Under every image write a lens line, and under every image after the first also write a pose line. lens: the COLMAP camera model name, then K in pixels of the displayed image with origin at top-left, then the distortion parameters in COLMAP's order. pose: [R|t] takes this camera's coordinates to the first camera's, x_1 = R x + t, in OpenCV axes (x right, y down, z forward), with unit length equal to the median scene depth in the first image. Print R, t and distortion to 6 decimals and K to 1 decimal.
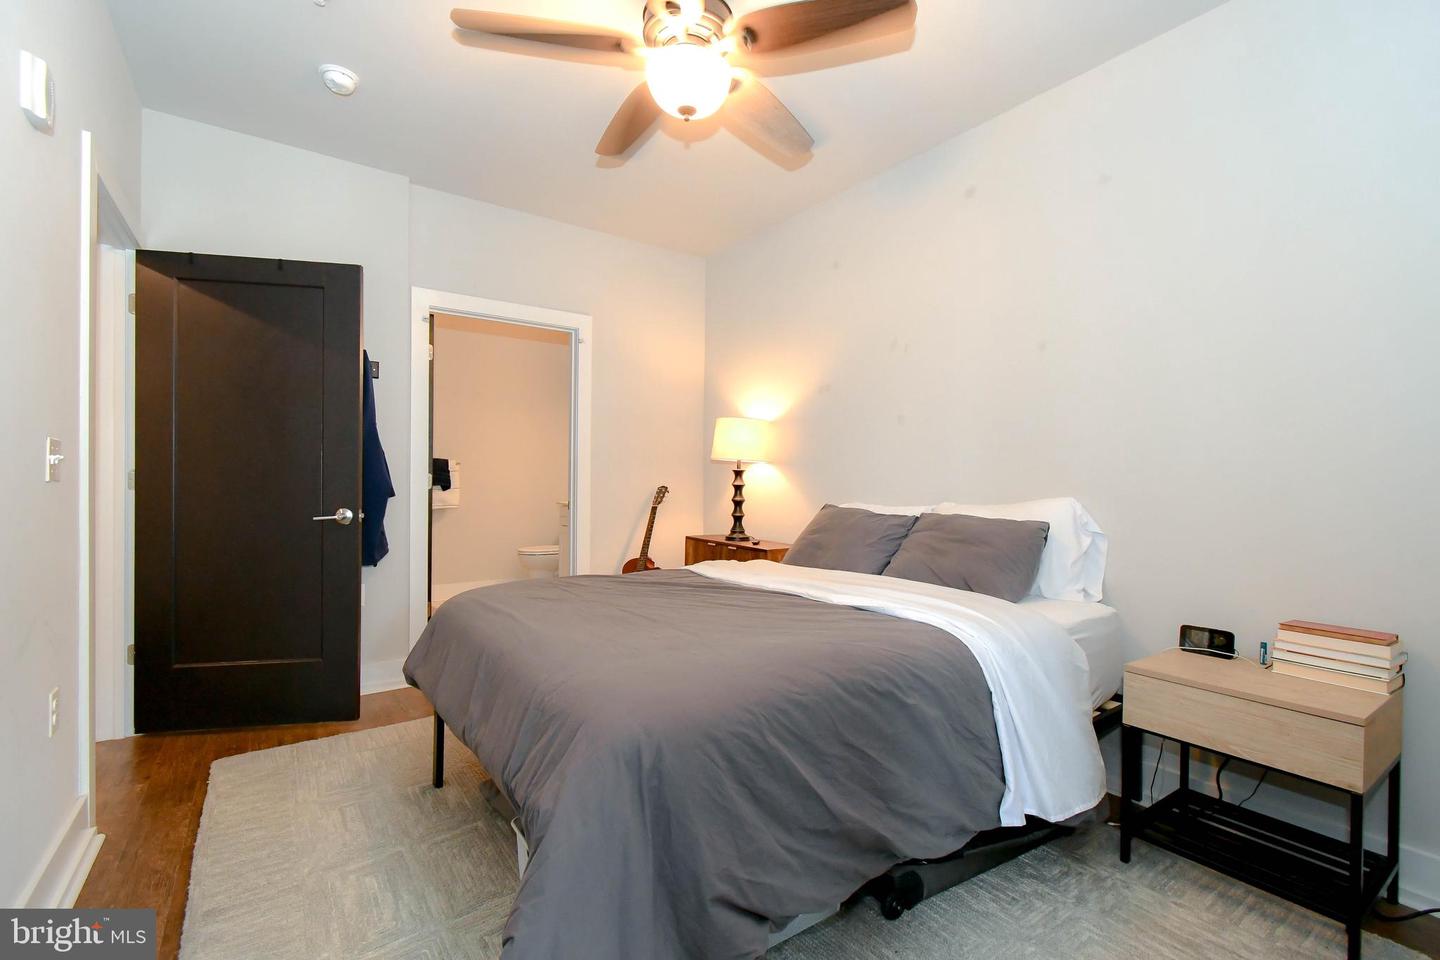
lens RADIAL K [[638.7, 0, 725.8], [0, 638.7, 481.8], [0, 0, 1]] dist [0.008919, -0.002383]
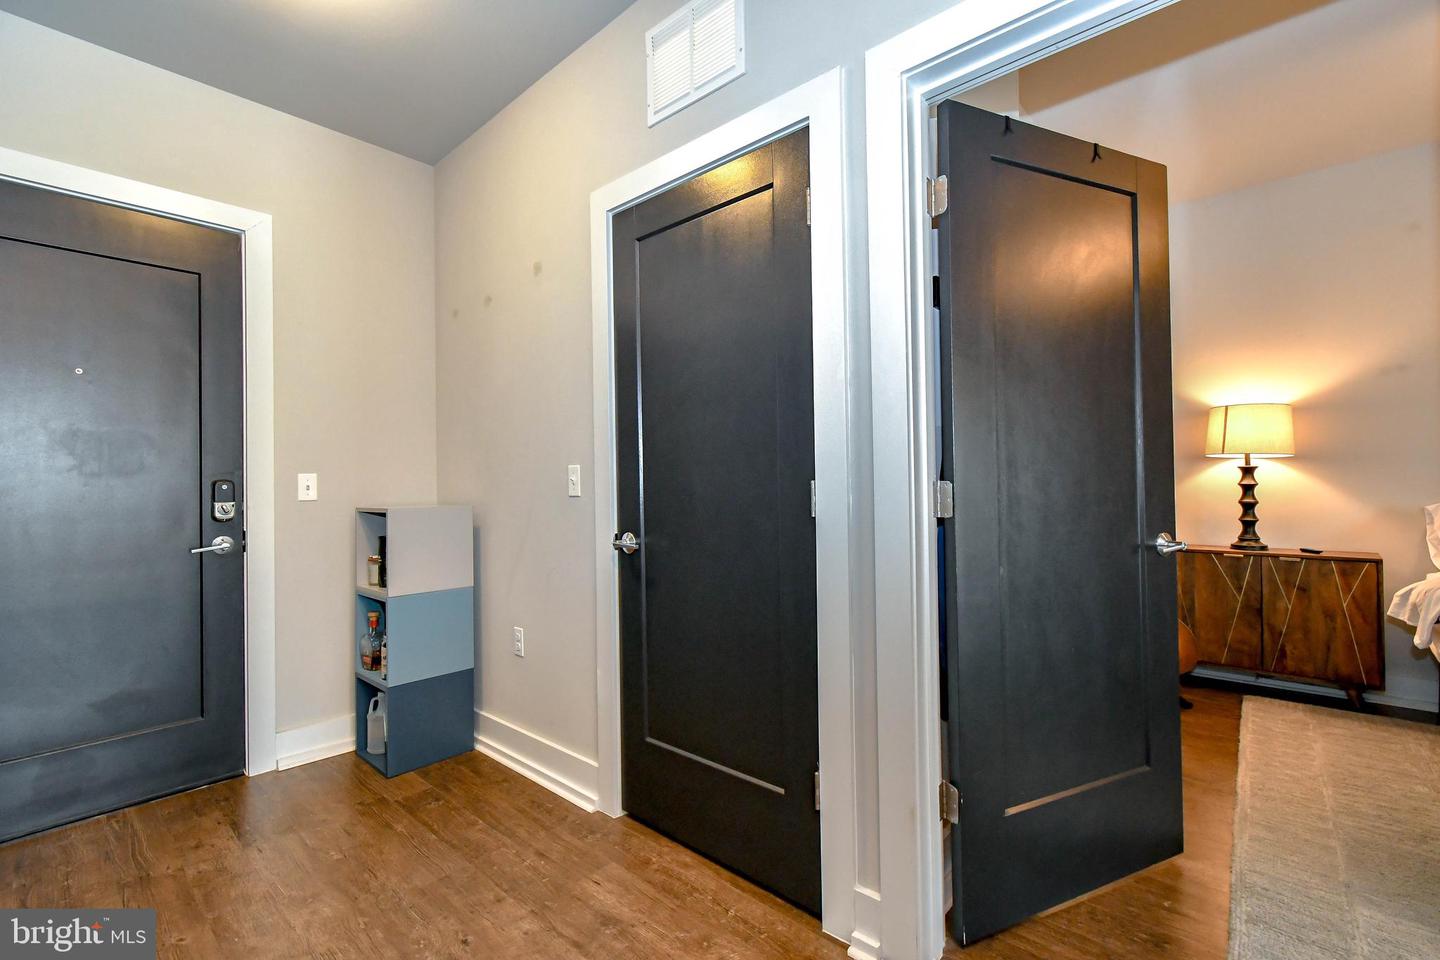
lens RADIAL K [[638.7, 0, 731.2], [0, 638.7, 482.5], [0, 0, 1]] dist [0.008919, -0.002383]
pose [[0.965872, -0.020589, 0.258199, -0.863763], [0.023897, 0.999668, -0.009678, -0.005546], [-0.257914, 0.015517, 0.966043, 0.353177]]
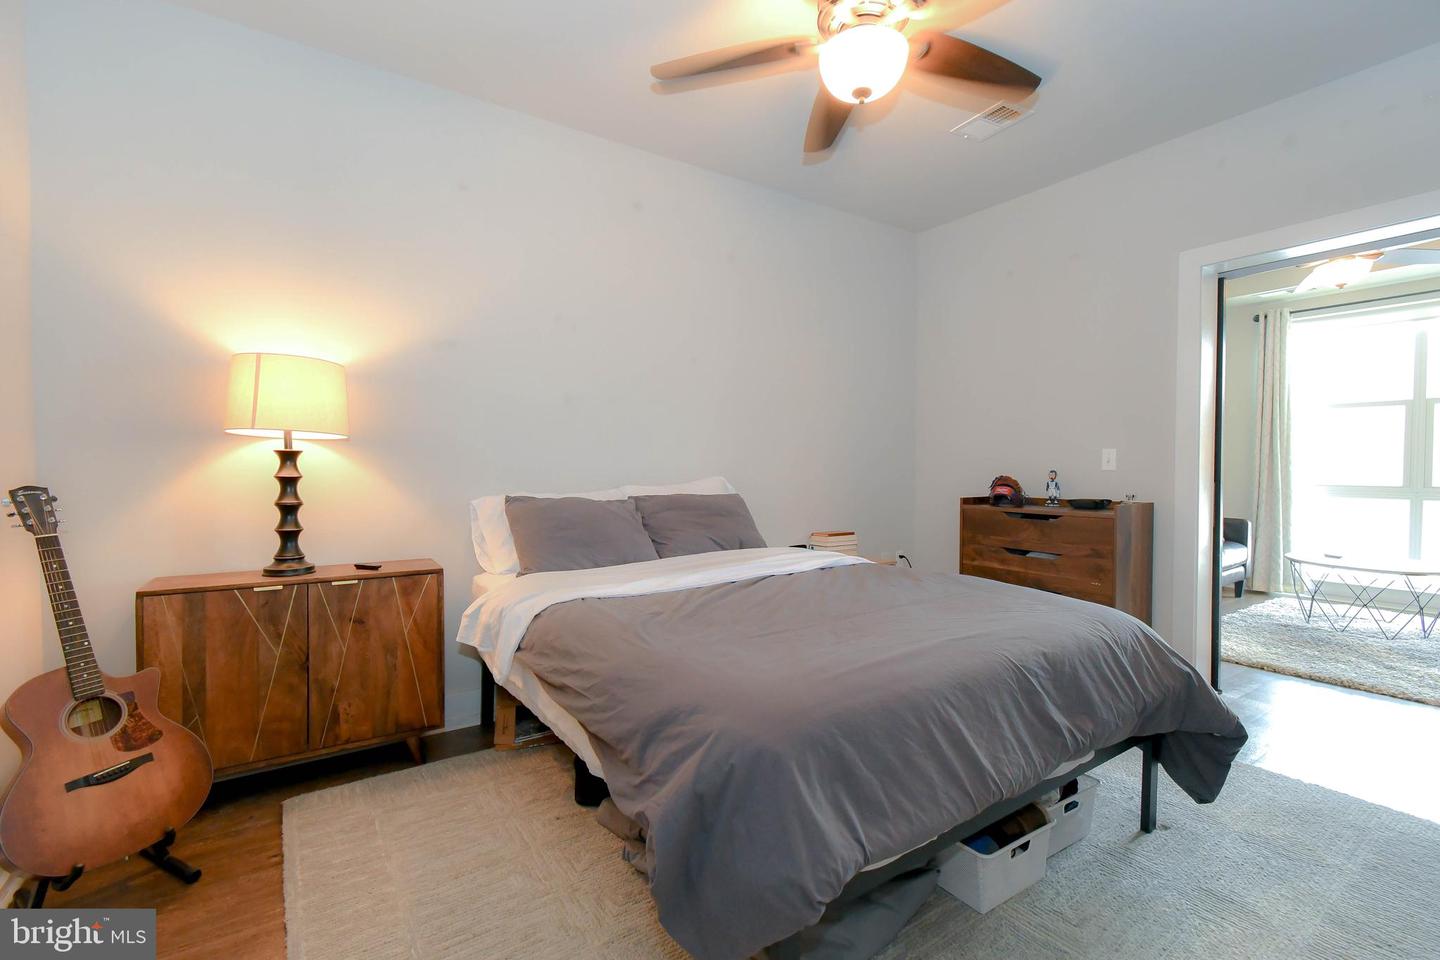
lens RADIAL K [[638.7, 0, 726.3], [0, 638.7, 479.4], [0, 0, 1]] dist [0.008919, -0.002383]
pose [[0.002493, -0.030661, 0.999527, -0.548881], [0.006687, 0.999508, 0.030644, -0.007746], [-0.999975, 0.006607, 0.002696, 0.609347]]
